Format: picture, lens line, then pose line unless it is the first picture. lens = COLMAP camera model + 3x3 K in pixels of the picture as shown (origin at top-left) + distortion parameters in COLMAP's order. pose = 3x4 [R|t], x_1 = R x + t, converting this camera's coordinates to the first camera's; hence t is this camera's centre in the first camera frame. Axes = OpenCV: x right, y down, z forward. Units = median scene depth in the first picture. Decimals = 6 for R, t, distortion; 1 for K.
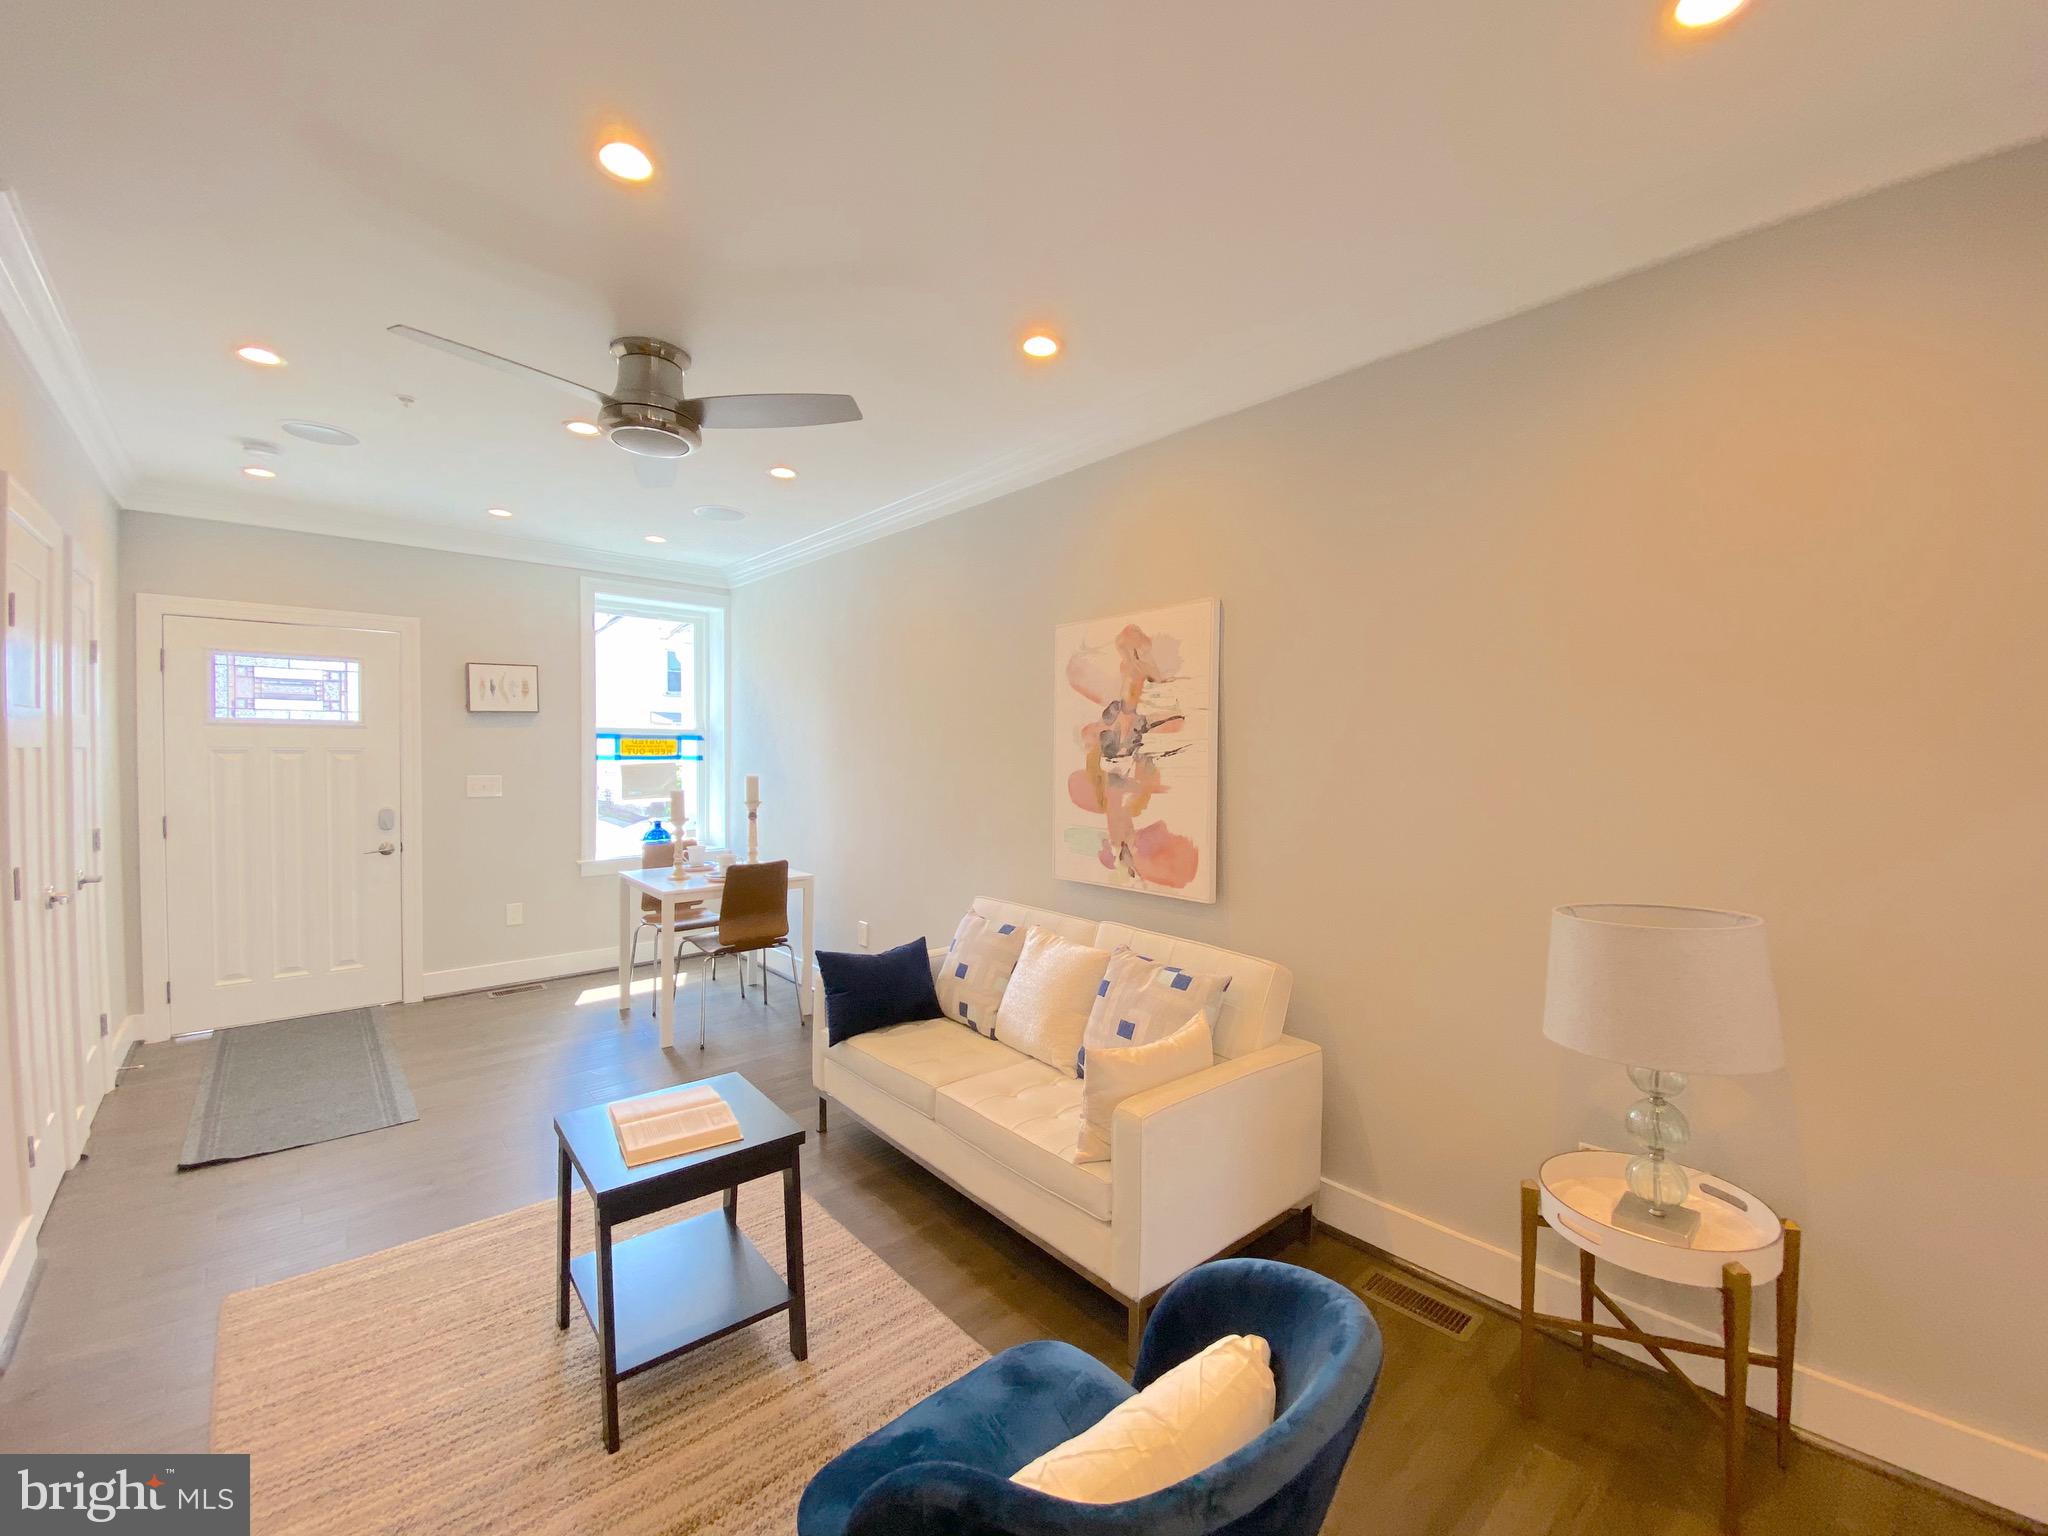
lens RADIAL K [[823.7, 0, 1040.1], [0, 823.7, 768.8], [0, 0, 1]] dist [0.013681, -0.015468]
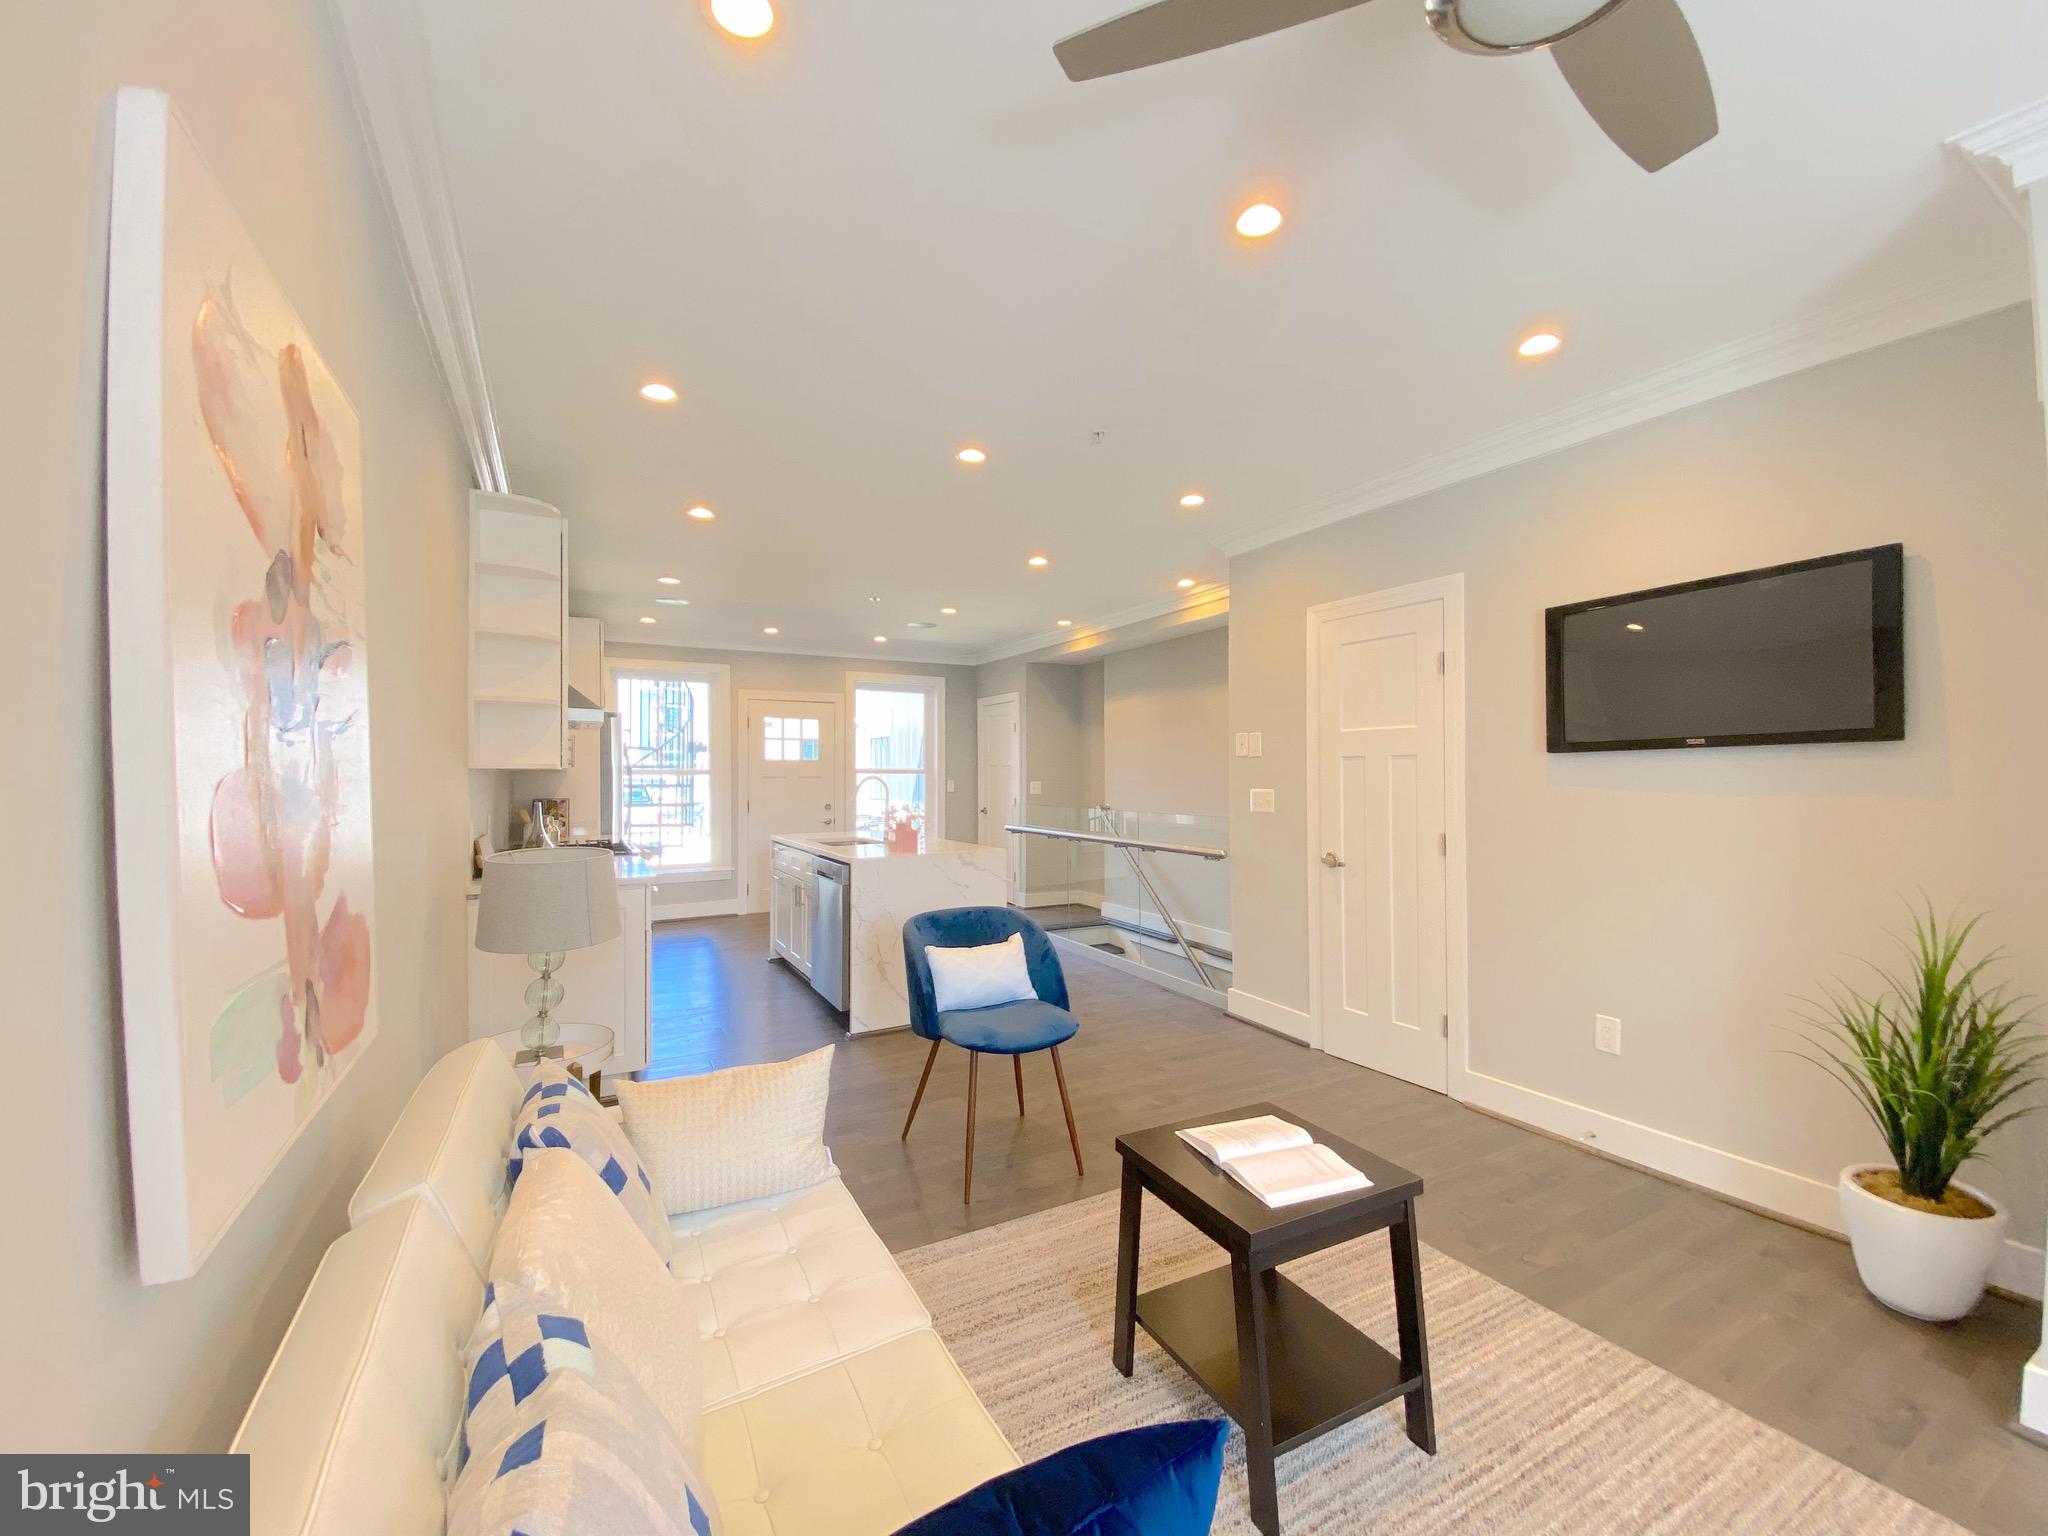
lens RADIAL K [[823.7, 0, 1029.6], [0, 823.7, 769.9], [0, 0, 1]] dist [0.013681, -0.015468]
pose [[-0.971690, 0.000979, 0.236259, -0.267266], [0.005314, 0.999829, 0.017711, -0.002161], [-0.236202, 0.018465, -0.971529, 1.252756]]
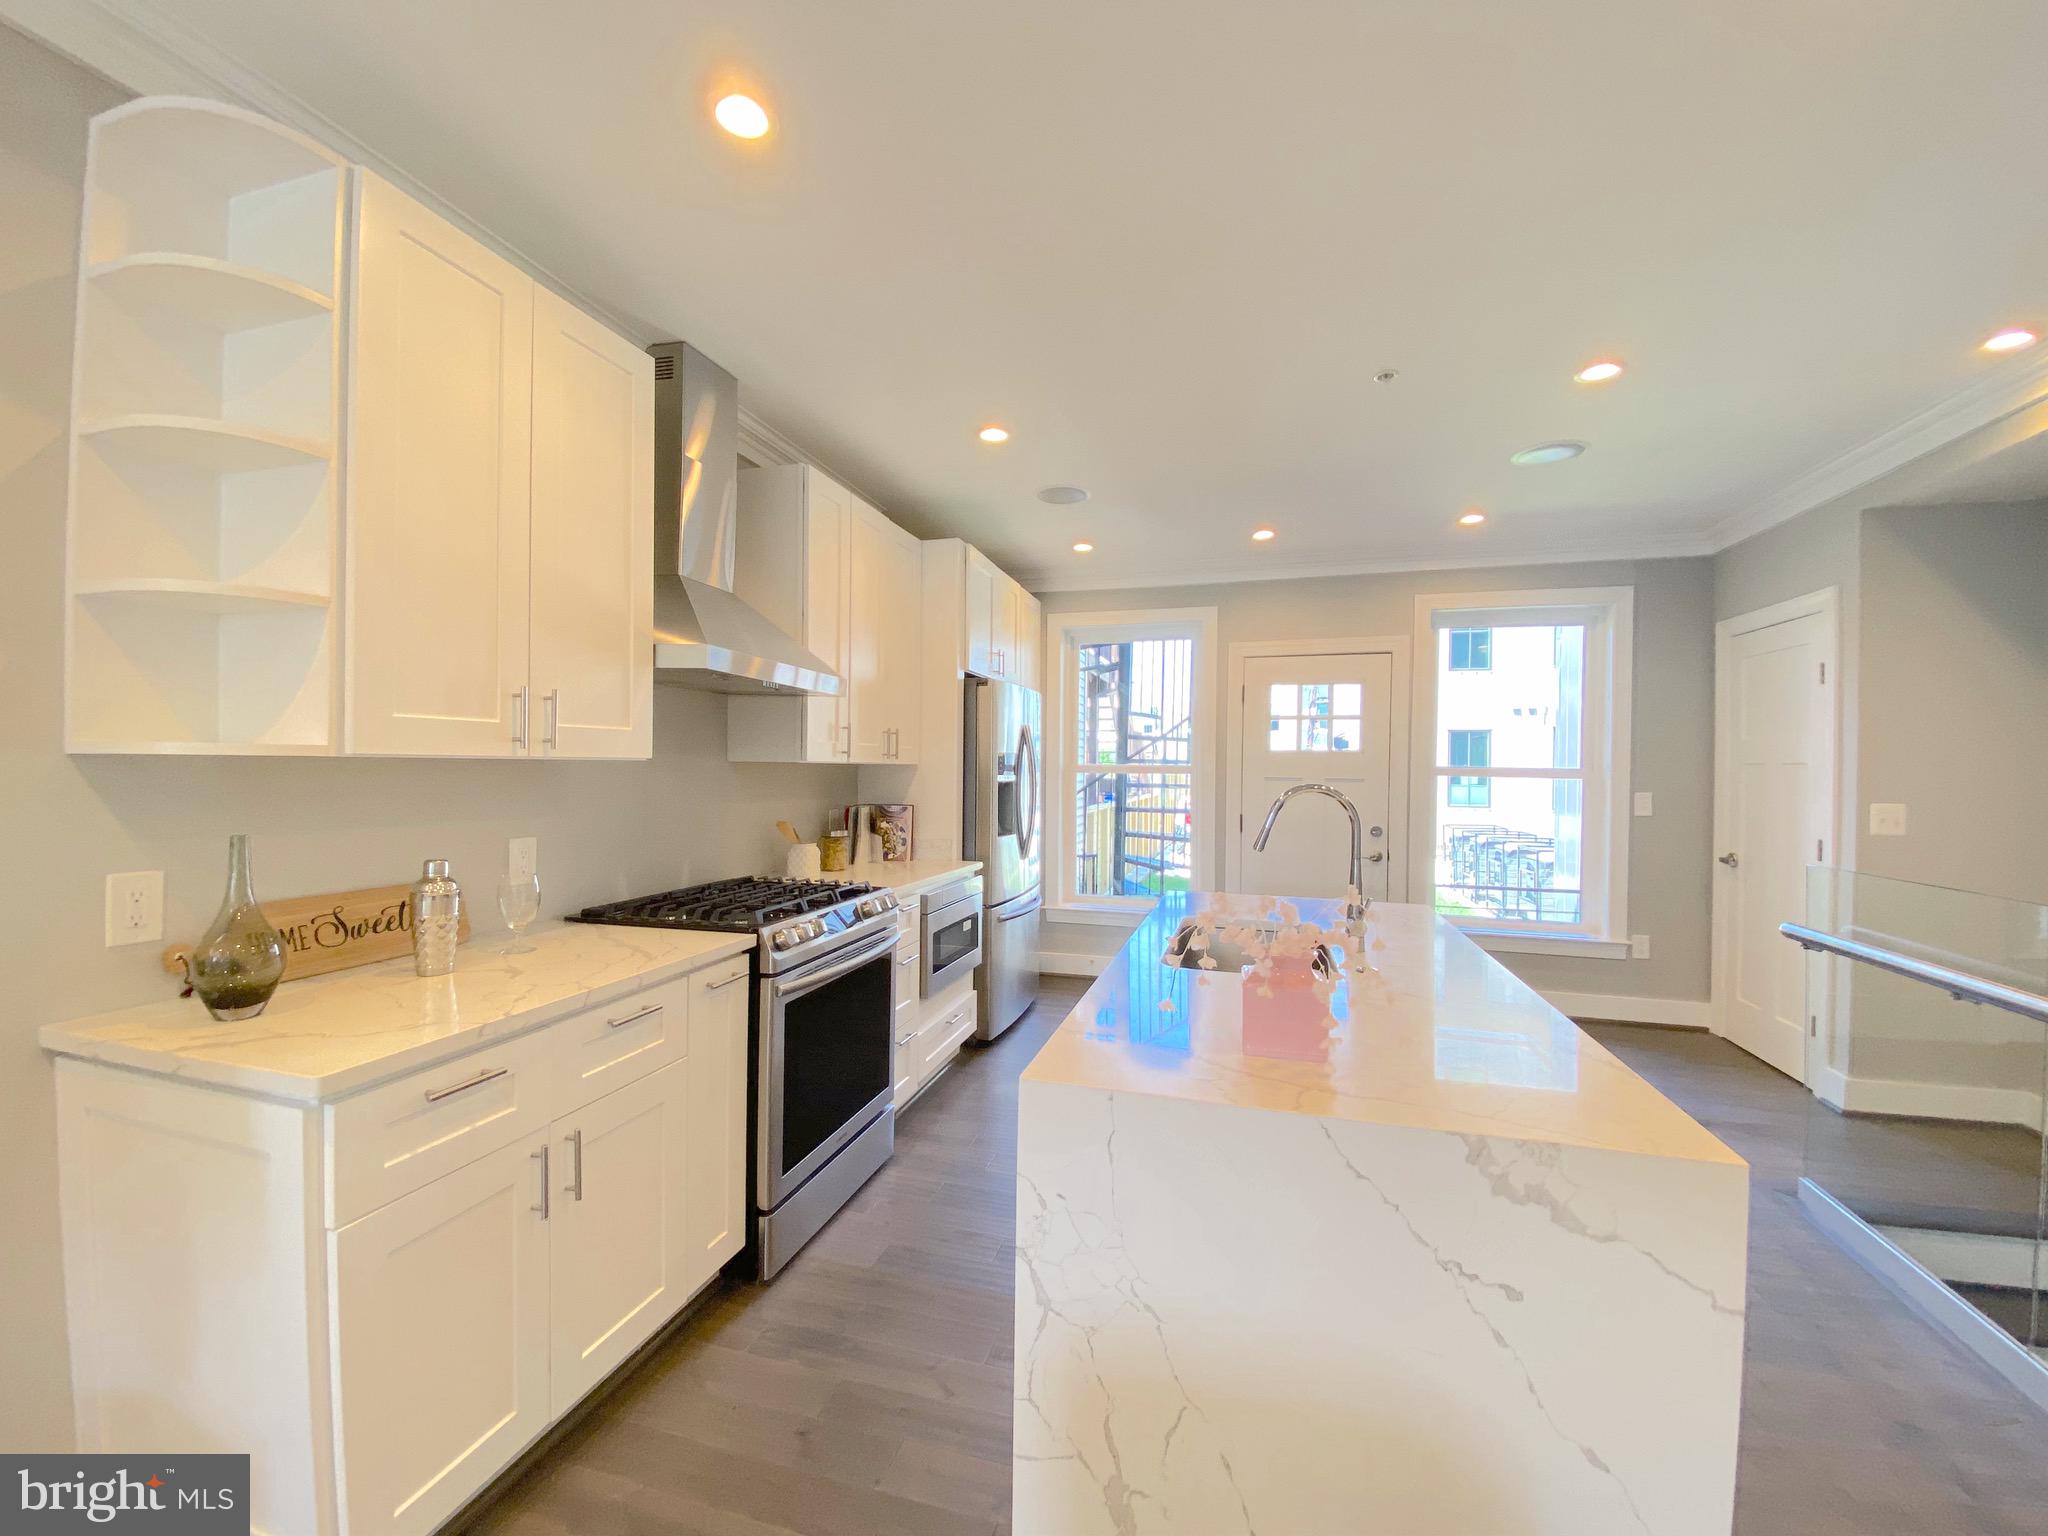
lens RADIAL K [[823.7, 0, 1021.6], [0, 823.7, 766.9], [0, 0, 1]] dist [0.013681, -0.015468]
pose [[-0.517922, -0.008618, 0.855385, 0.011596], [0.005326, 0.999897, 0.013299, 0.014704], [-0.855411, 0.011444, -0.517823, 0.188165]]
